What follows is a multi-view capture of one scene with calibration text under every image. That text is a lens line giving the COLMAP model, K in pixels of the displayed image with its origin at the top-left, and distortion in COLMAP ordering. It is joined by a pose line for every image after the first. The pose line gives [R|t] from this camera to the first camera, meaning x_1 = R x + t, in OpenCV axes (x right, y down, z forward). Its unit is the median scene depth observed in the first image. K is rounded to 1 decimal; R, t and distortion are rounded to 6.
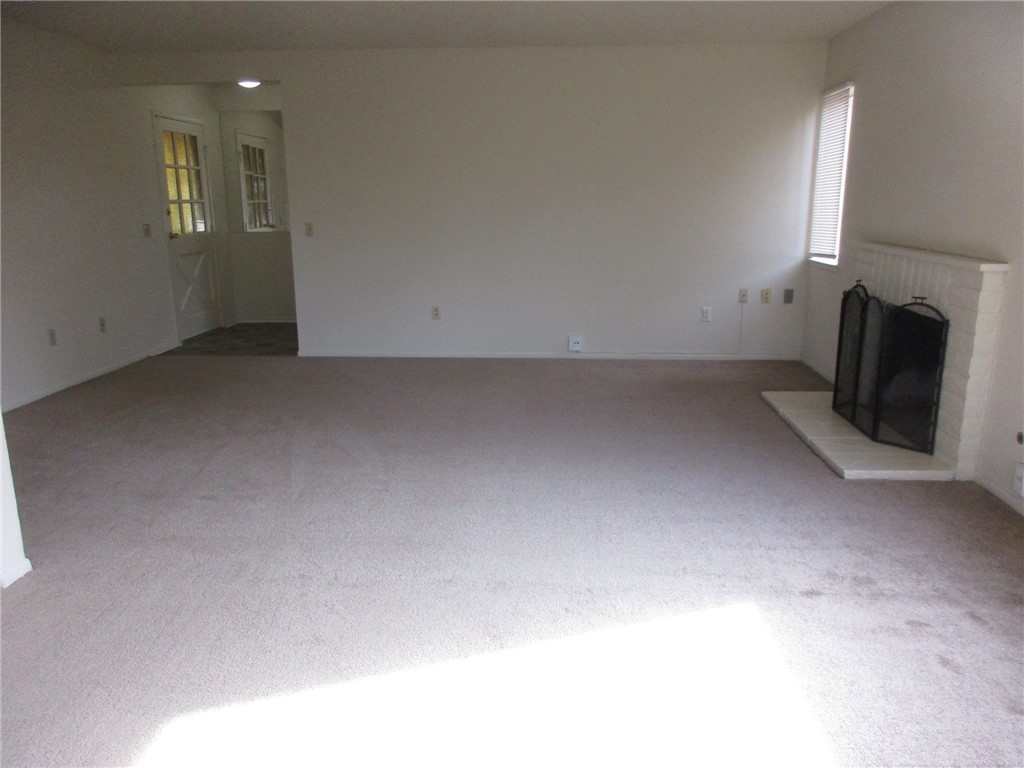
lens RADIAL K [[775.2, 0, 510.7], [0, 775.2, 387.9], [0, 0, 1]] dist [0.008430, -0.000723]
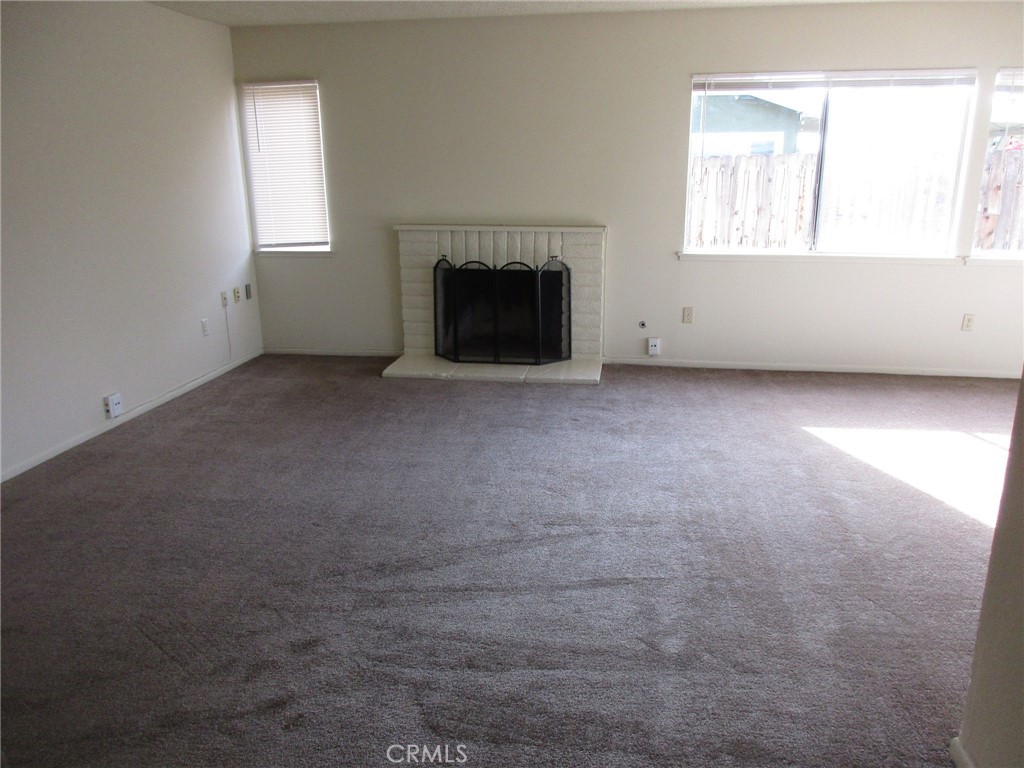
lens RADIAL K [[775.2, 0, 510.3], [0, 775.2, 379.2], [0, 0, 1]] dist [0.008430, -0.000723]
pose [[0.099907, -0.265496, 0.958921, -0.585246], [0.250110, 0.939500, 0.234061, -0.164580], [-0.963049, 0.216452, 0.160266, 0.569600]]
